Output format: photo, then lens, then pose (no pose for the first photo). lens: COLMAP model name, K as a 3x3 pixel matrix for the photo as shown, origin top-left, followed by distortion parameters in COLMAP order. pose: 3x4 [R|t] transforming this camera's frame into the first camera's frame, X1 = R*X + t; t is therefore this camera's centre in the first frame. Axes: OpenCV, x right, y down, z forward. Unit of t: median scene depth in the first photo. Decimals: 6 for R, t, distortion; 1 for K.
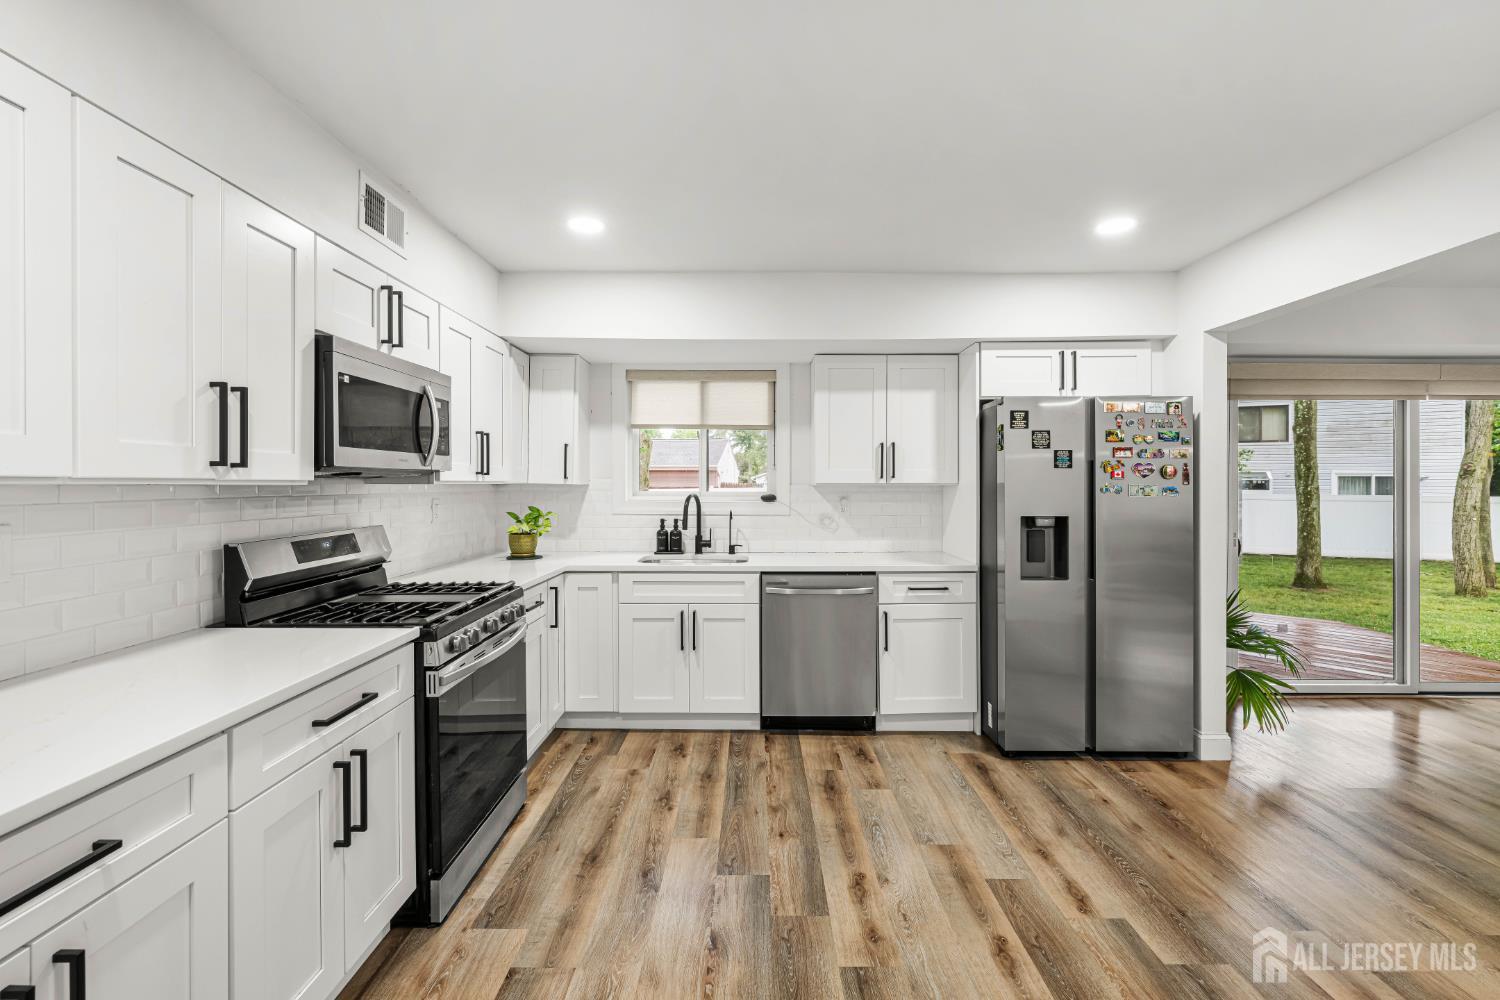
lens RADIAL K [[637.8, 0, 758.4], [0, 637.8, 484.4], [0, 0, 1]] dist [-0.000156, -0.000200]
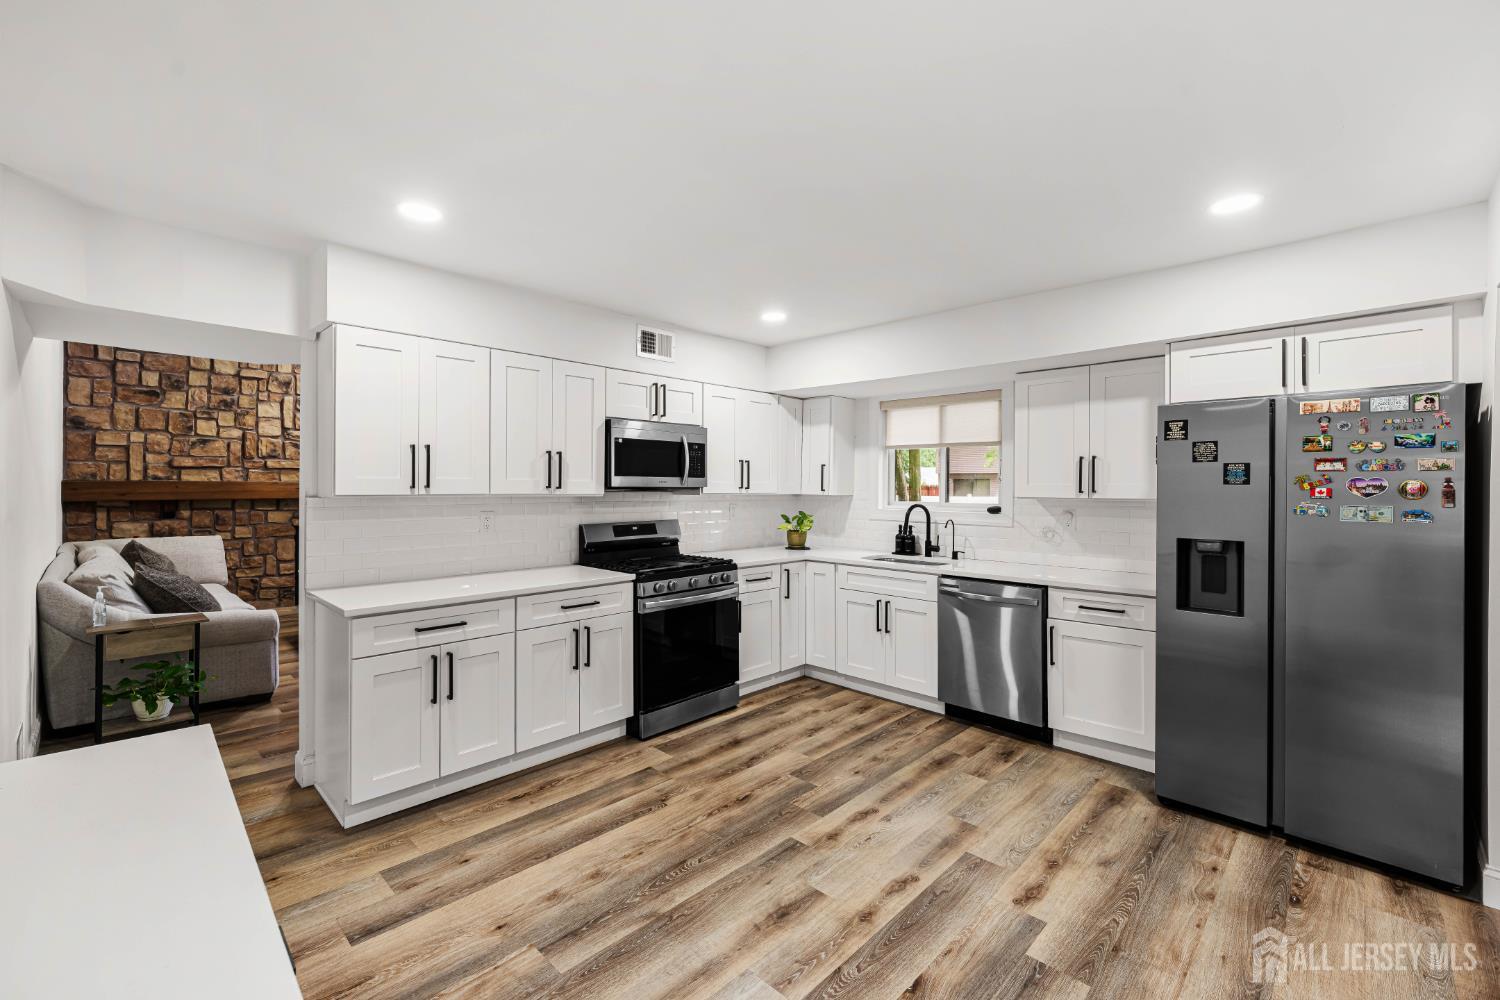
lens RADIAL K [[637.8, 0, 758.4], [0, 637.8, 484.4], [0, 0, 1]] dist [-0.000156, -0.000200]
pose [[0.722536, 0.001021, -0.691332, 0.605102], [-0.006107, 0.999969, -0.004906, -0.017507], [0.691306, 0.007767, 0.722520, -0.053793]]
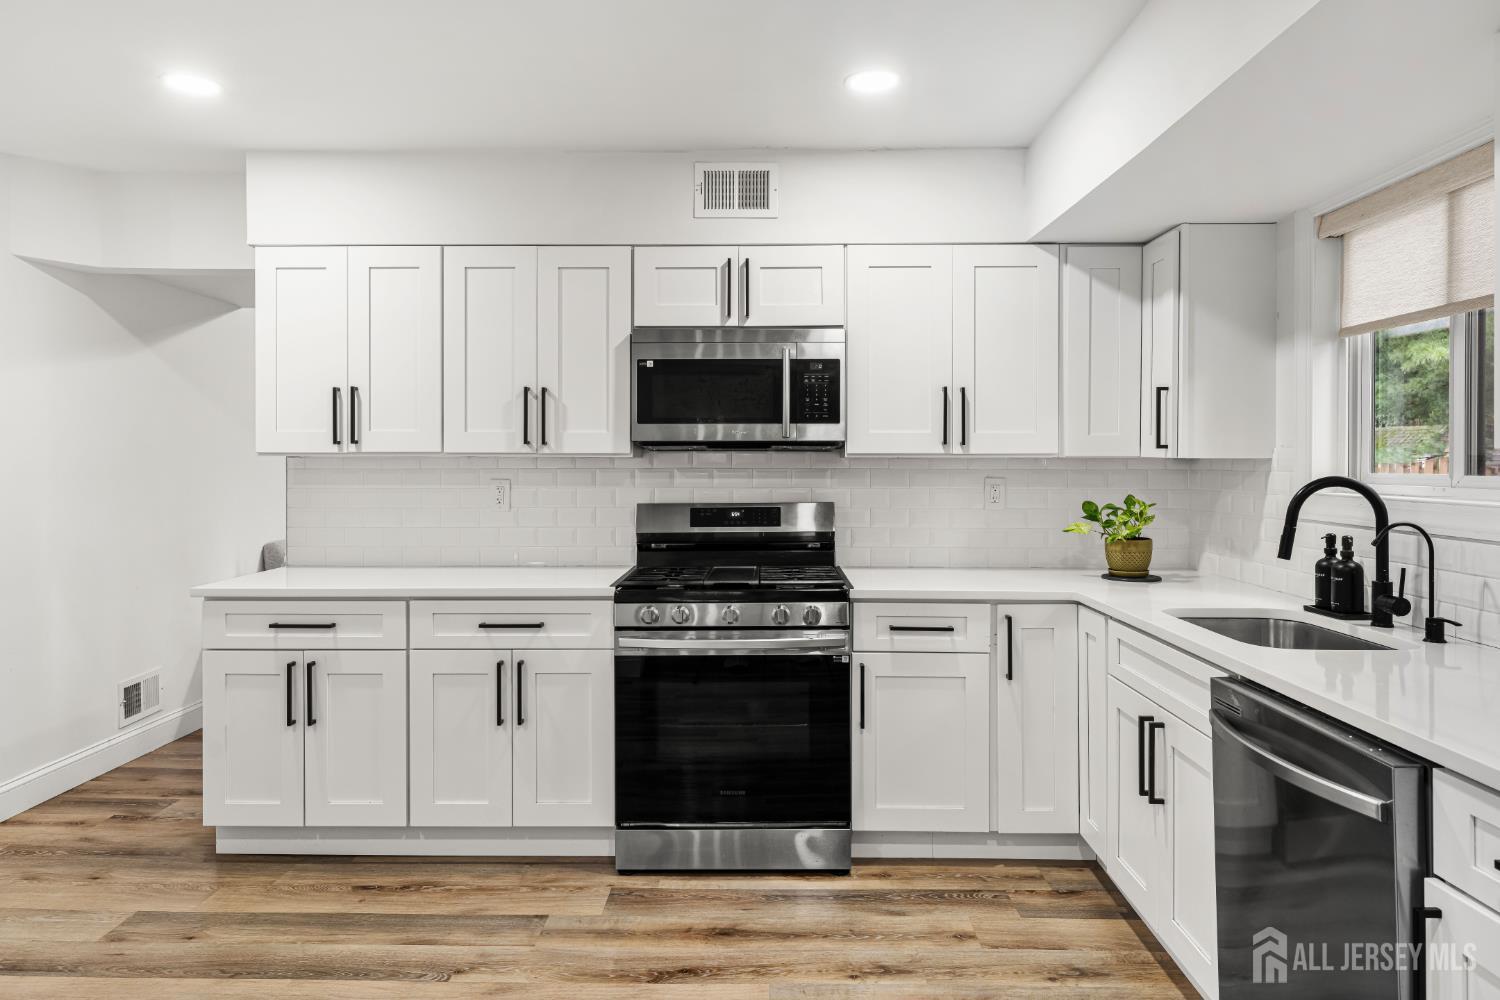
lens RADIAL K [[975.8, 0, 756.7], [0, 975.8, 462.1], [0, 0, 1]] dist [0.001348, 0.000453]
pose [[-0.024571, -0.002013, -0.999696, 0.682091], [-0.002903, 0.999994, -0.001942, 0.007781], [0.999694, 0.002855, -0.024577, 0.775868]]
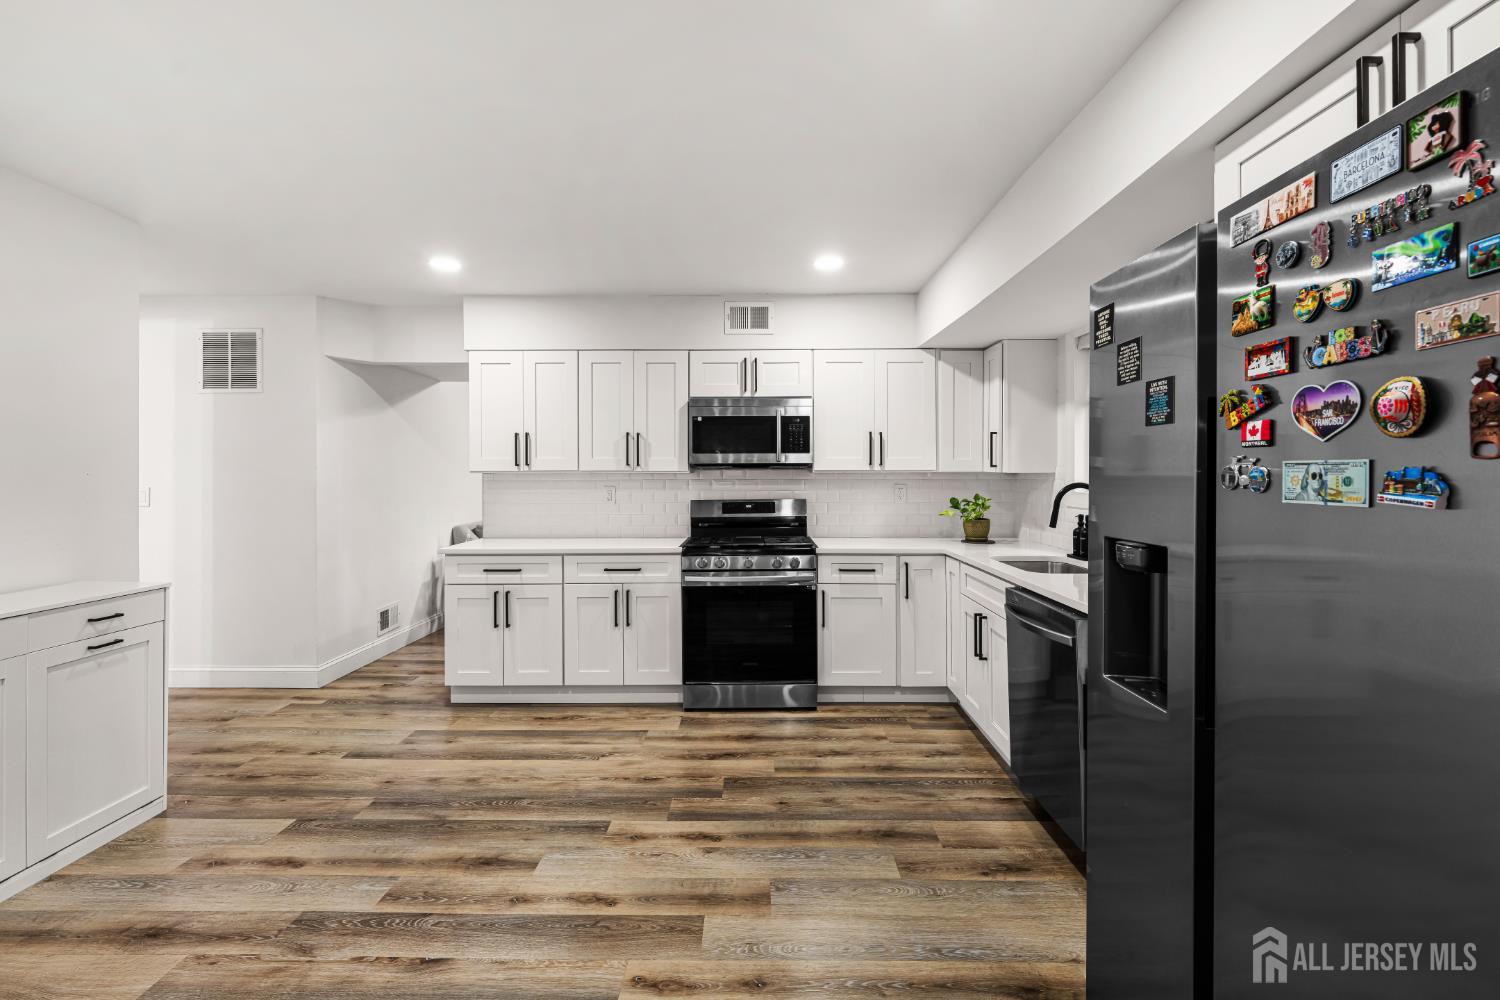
lens RADIAL K [[679.5, 0, 755.0], [0, 679.5, 472.0], [0, 0, 1]] dist [0.000097, 0.000079]
pose [[-0.013455, -0.005881, -0.999892, 0.904363], [0.000300, 0.999983, -0.005885, 0.006418], [0.999909, -0.000379, -0.013453, 0.753665]]
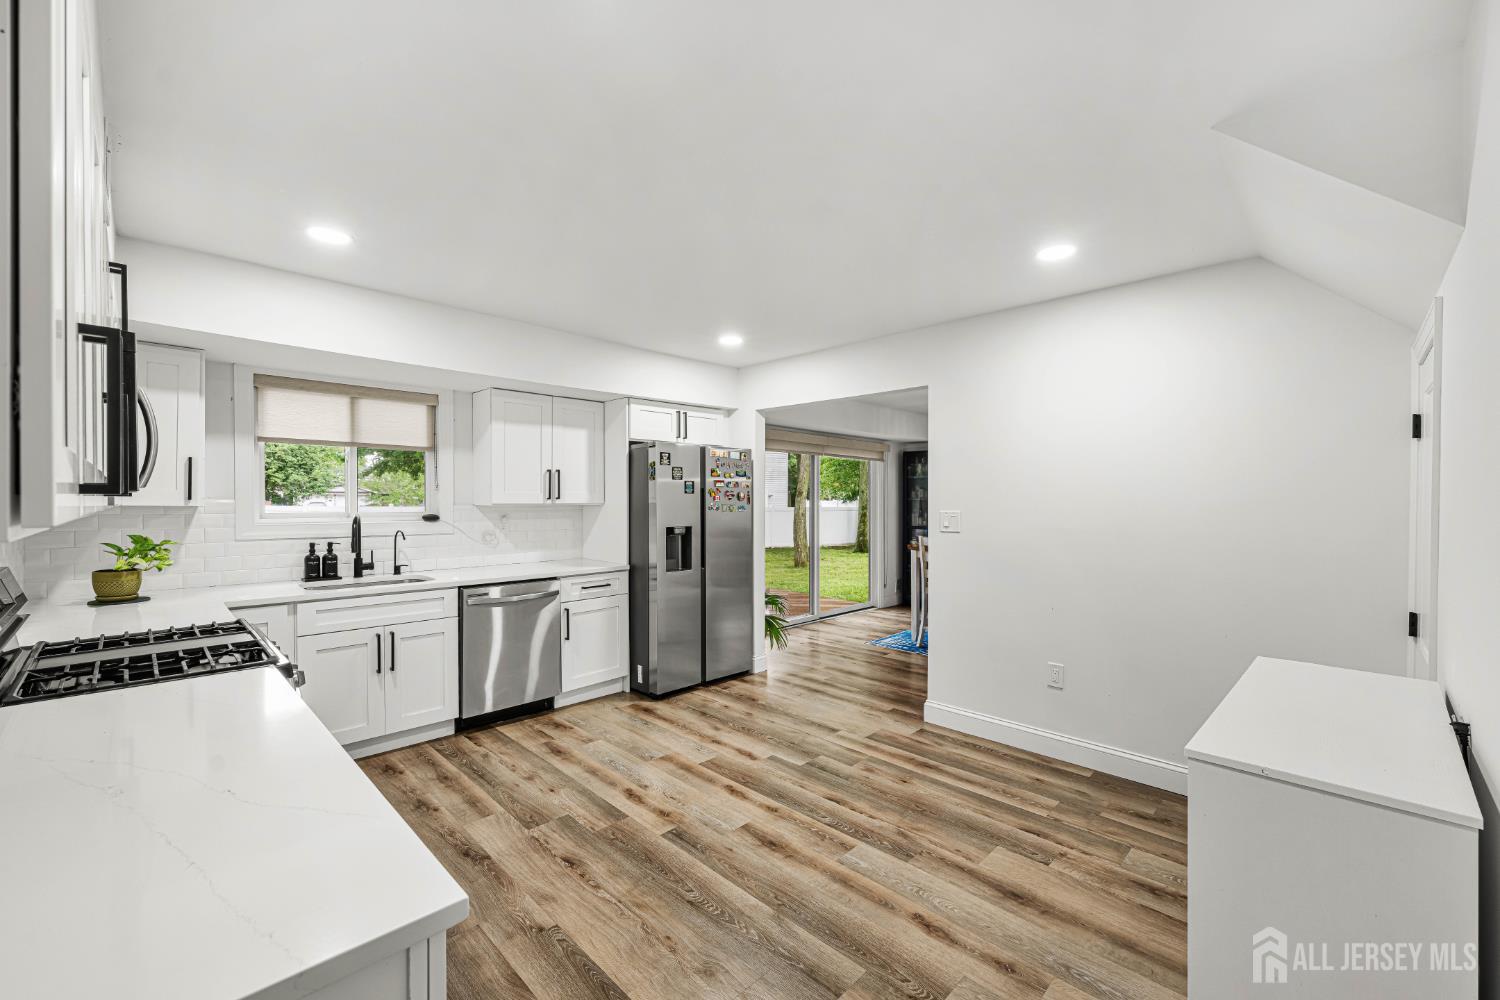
lens RADIAL K [[600.2, 0, 748.7], [0, 600.2, 503.0], [0, 0, 1]] dist [-0.000364, 0.000105]
pose [[0.705920, -0.003557, 0.708282, -0.401637], [-0.001175, 0.999980, 0.006192, -0.011851], [-0.708290, -0.005203, 0.705902, -0.069349]]
